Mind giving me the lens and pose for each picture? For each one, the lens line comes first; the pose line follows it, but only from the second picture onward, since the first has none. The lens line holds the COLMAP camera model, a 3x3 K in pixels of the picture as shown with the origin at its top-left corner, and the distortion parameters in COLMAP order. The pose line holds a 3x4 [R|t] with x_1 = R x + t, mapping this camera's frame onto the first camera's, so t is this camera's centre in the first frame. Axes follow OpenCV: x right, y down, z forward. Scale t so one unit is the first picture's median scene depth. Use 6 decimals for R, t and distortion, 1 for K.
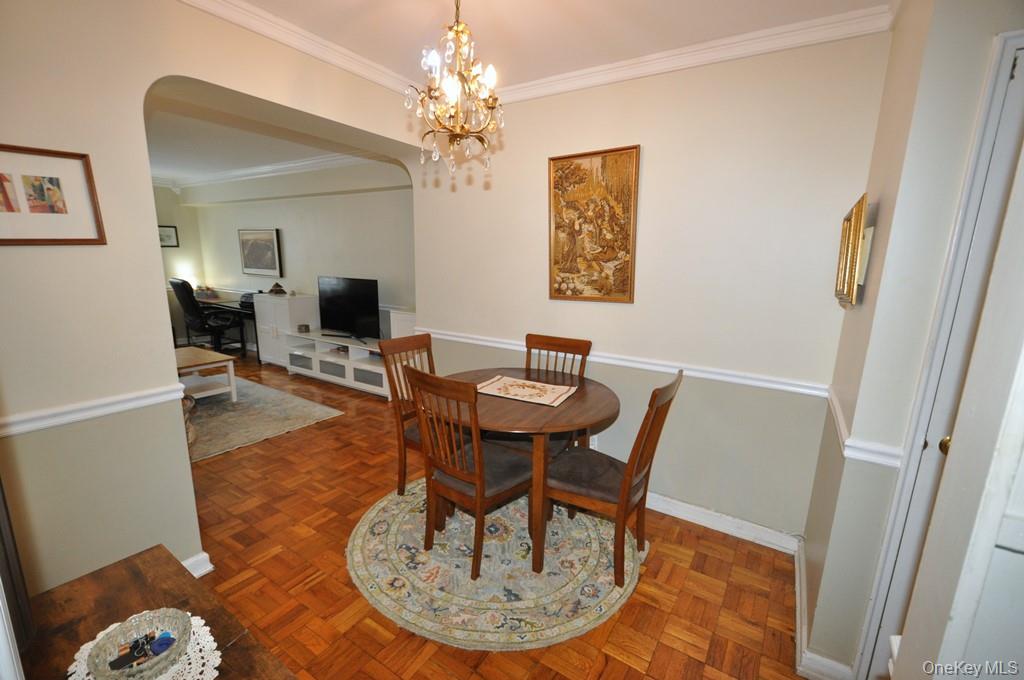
lens RADIAL K [[444.9, 0, 510.5], [0, 444.9, 352.0], [0, 0, 1]] dist [0.014830, -0.007718]
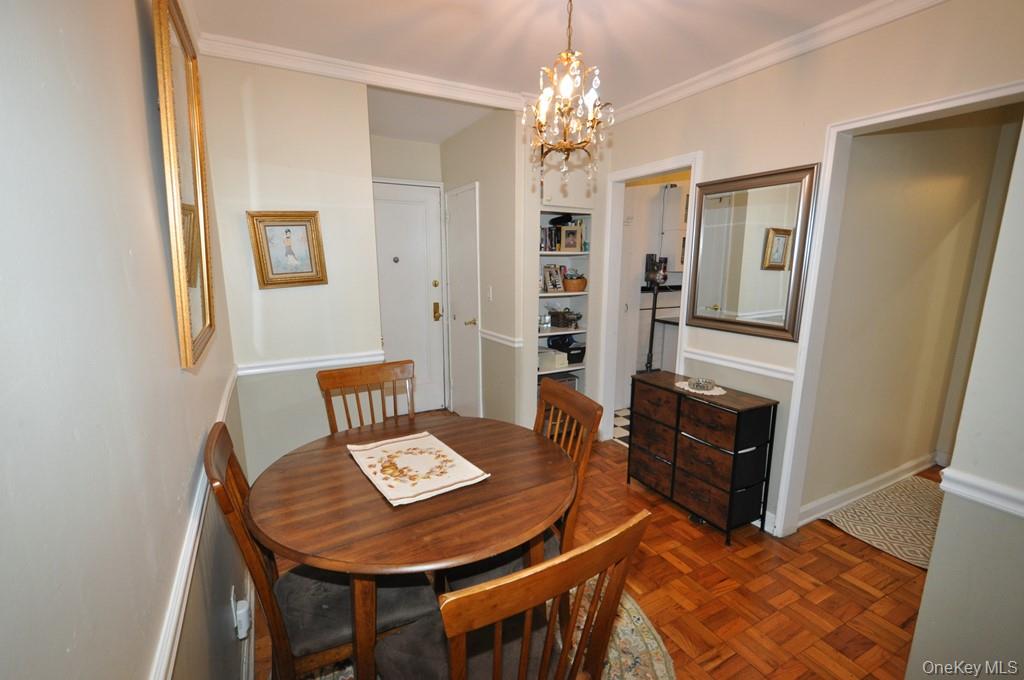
lens RADIAL K [[464.7, 0, 509.6], [0, 464.7, 356.6], [0, 0, 1]] dist [-0.000802, -0.001400]
pose [[-0.874650, -0.121570, 0.469263, -0.348973], [0.081125, 0.917681, 0.388948, -0.275037], [-0.477918, 0.378263, -0.792787, 1.269729]]
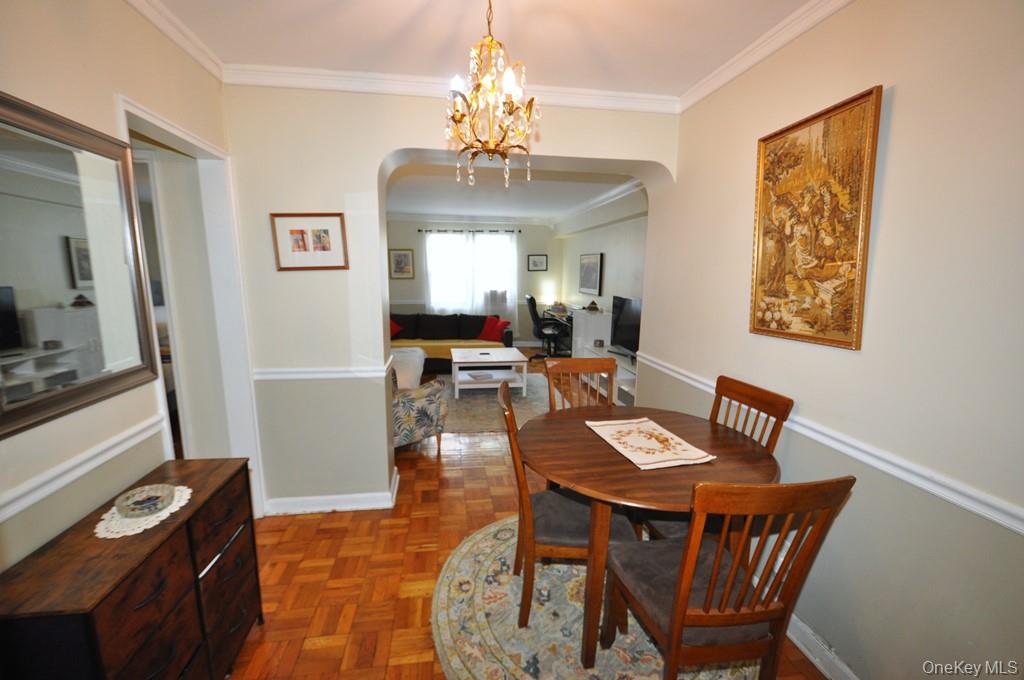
lens RADIAL K [[444.9, 0, 510.5], [0, 444.9, 352.0], [0, 0, 1]] dist [0.014830, -0.007718]
pose [[0.662684, 0.119144, -0.739361, 0.398505], [-0.153294, 0.987940, 0.021805, -0.046713], [0.733042, 0.098890, 0.672956, 0.246921]]
